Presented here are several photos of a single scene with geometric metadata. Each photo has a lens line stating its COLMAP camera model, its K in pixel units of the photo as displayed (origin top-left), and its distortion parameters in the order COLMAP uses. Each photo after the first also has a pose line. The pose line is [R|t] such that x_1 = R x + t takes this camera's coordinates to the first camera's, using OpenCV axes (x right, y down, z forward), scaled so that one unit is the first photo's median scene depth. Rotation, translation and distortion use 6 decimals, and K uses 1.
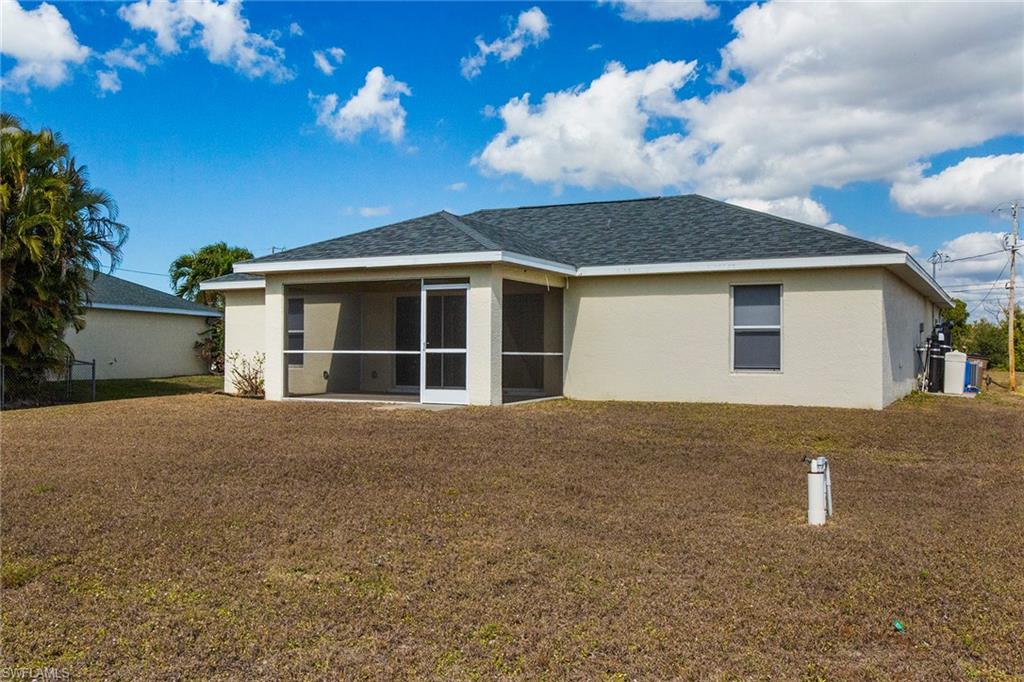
lens RADIAL K [[993.2, 0, 513.3], [0, 993.2, 346.0], [0, 0, 1]] dist [0.107591, 0.000000]
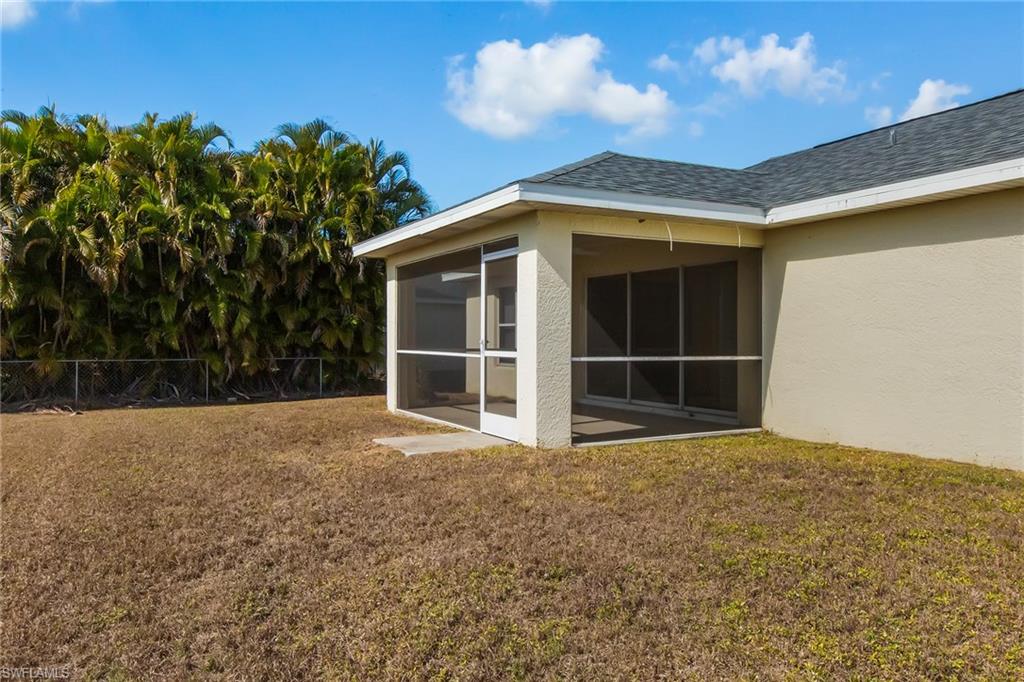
lens RADIAL K [[804.4, 0, 514.5], [0, 804.4, 340.5], [0, 0, 1]] dist [-0.000719, -0.007915]
pose [[0.808851, -0.001718, -0.588011, 0.217722], [0.007512, 0.999944, 0.007412, -0.007118], [0.587965, -0.010412, 0.808819, 0.524036]]
